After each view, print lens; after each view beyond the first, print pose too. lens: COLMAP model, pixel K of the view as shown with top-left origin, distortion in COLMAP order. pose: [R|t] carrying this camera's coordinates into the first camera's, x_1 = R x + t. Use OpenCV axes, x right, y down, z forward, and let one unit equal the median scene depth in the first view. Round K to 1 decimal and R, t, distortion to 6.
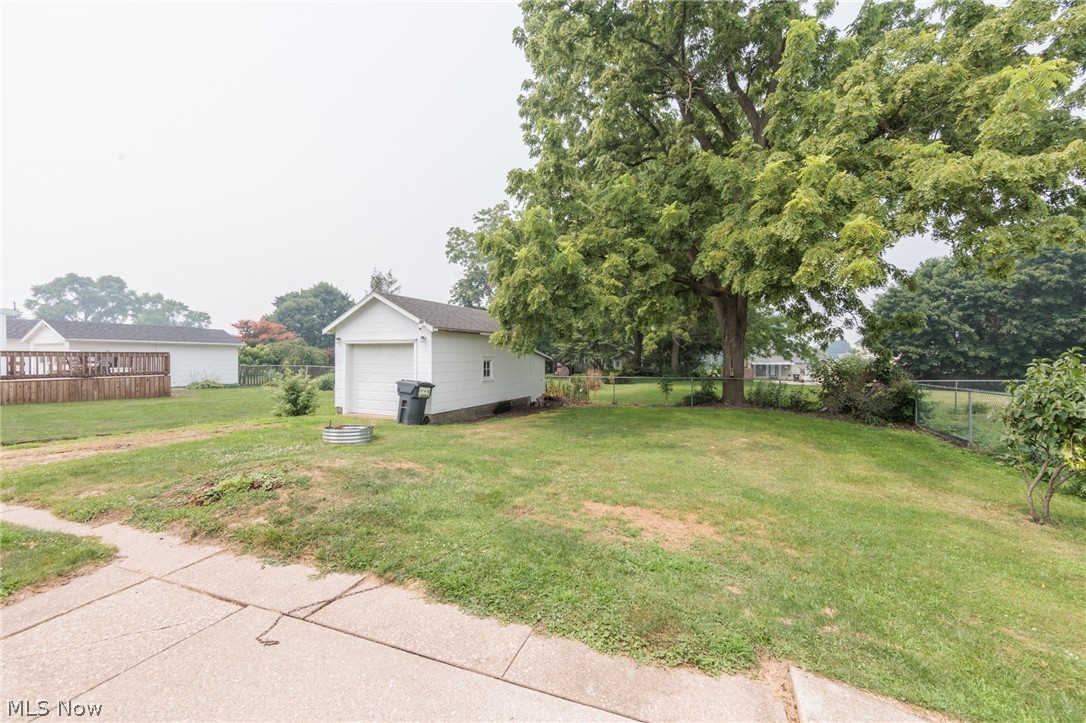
lens RADIAL K [[428.6, 0, 539.8], [0, 428.6, 356.3], [0, 0, 1]] dist [-0.005262, 0.000502]
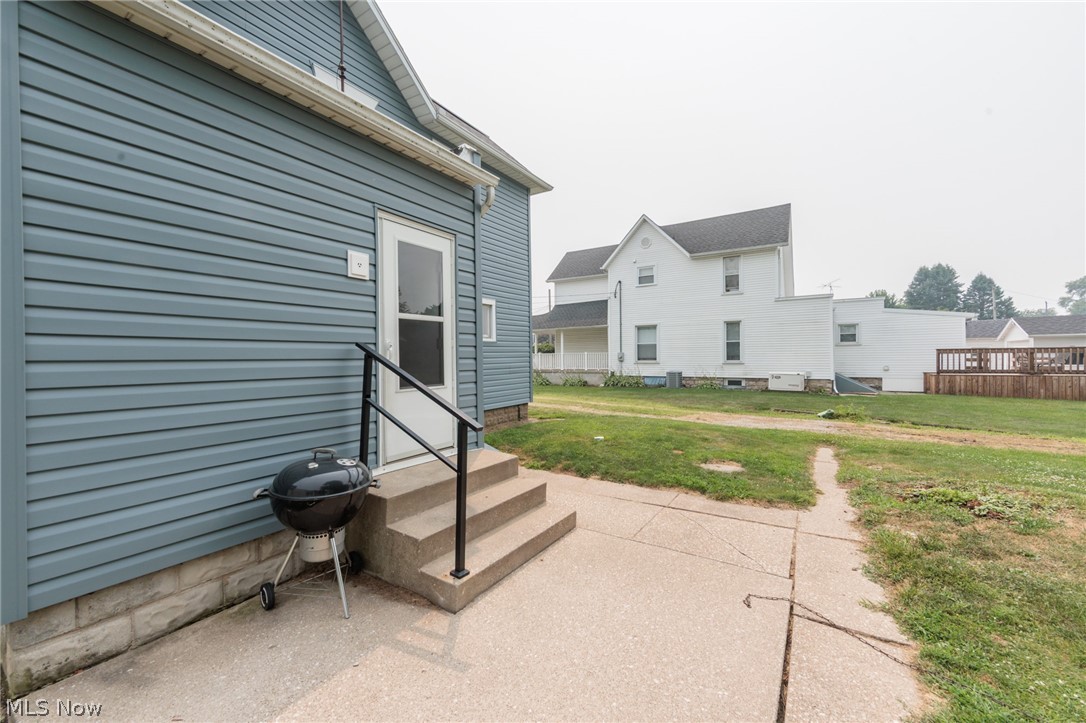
lens RADIAL K [[428.6, 0, 552.7], [0, 428.6, 355.7], [0, 0, 1]] dist [-0.005262, 0.000502]
pose [[-0.191581, -0.003172, -0.981472, 0.339723], [0.006893, 0.999966, -0.004577, 0.017153], [0.981453, -0.007642, -0.191552, 0.437007]]
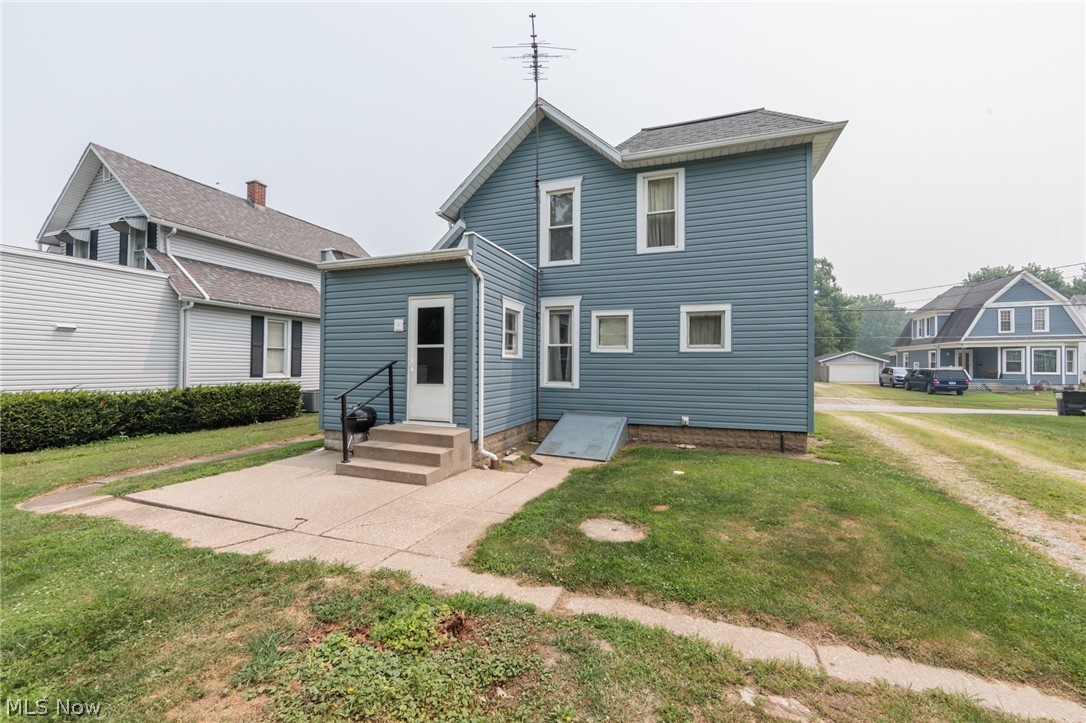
lens RADIAL K [[428.6, 0, 538.9], [0, 428.6, 355.3], [0, 0, 1]] dist [-0.005262, 0.000502]
pose [[-0.999955, -0.009329, 0.001418, -1.007257], [-0.009360, 0.999672, -0.023853, 0.001469], [-0.001195, -0.023866, -0.999714, 1.736368]]
